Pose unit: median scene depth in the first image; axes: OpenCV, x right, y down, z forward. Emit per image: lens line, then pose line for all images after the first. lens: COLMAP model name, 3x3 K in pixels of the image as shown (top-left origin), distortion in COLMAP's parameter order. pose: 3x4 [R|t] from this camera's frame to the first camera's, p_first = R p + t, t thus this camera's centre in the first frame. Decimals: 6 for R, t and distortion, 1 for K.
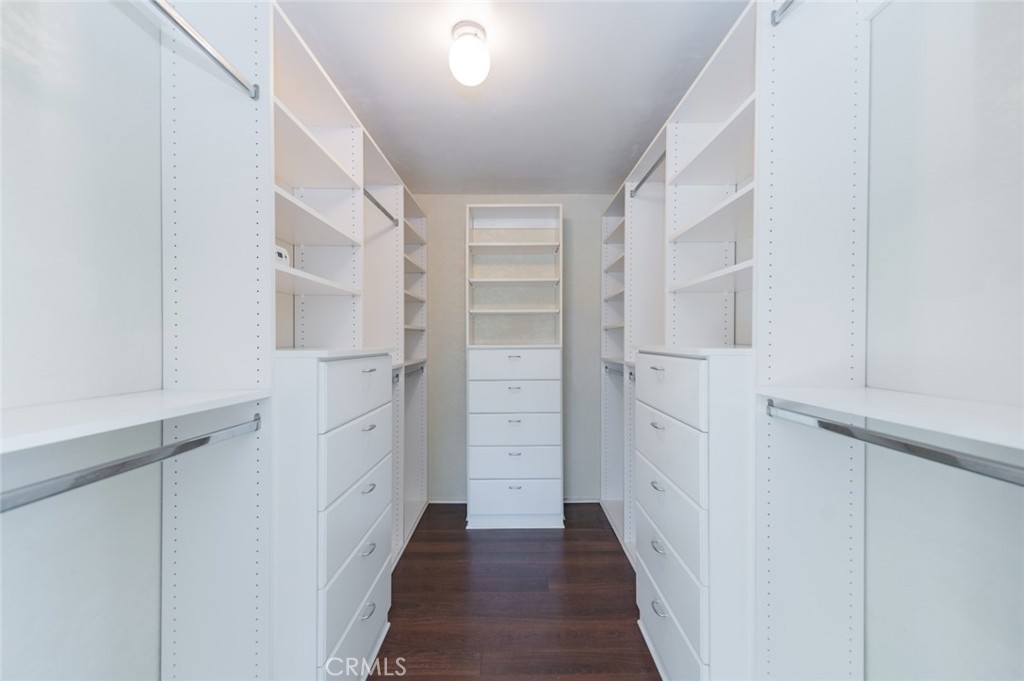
lens RADIAL K [[402.1, 0, 513.9], [0, 402.1, 341.0], [0, 0, 1]] dist [0.014522, -0.002481]
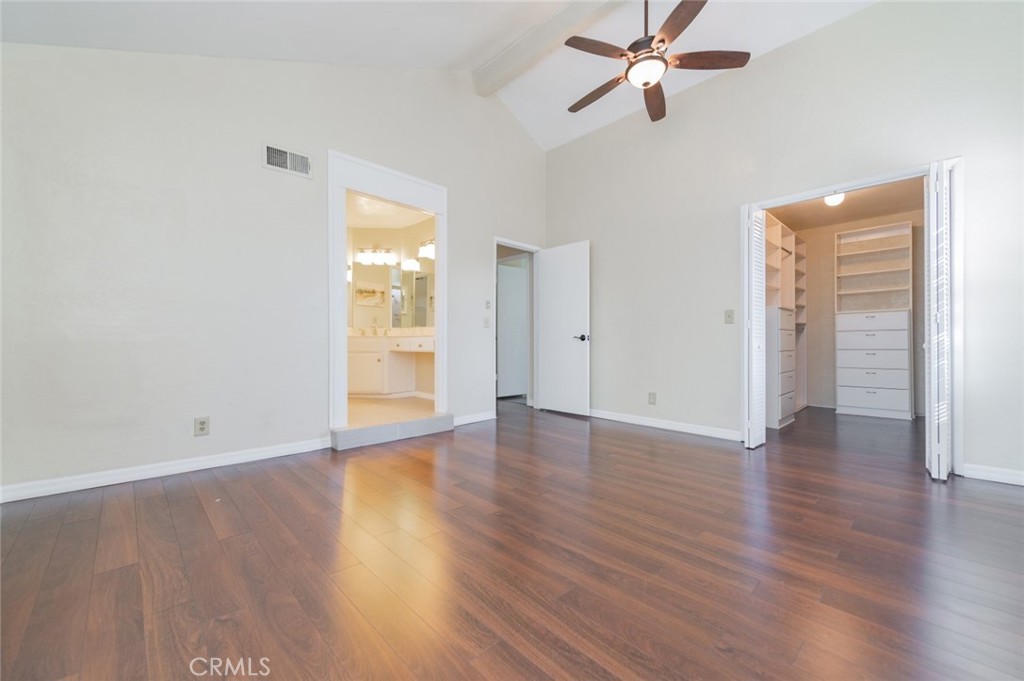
lens RADIAL K [[402.1, 0, 514.7], [0, 402.1, 340.3], [0, 0, 1]] dist [0.014522, -0.002481]
pose [[0.701381, -0.003598, -0.712778, 0.161569], [0.003566, 0.999992, -0.001539, 0.127903], [0.712778, -0.001462, 0.701388, -1.234039]]
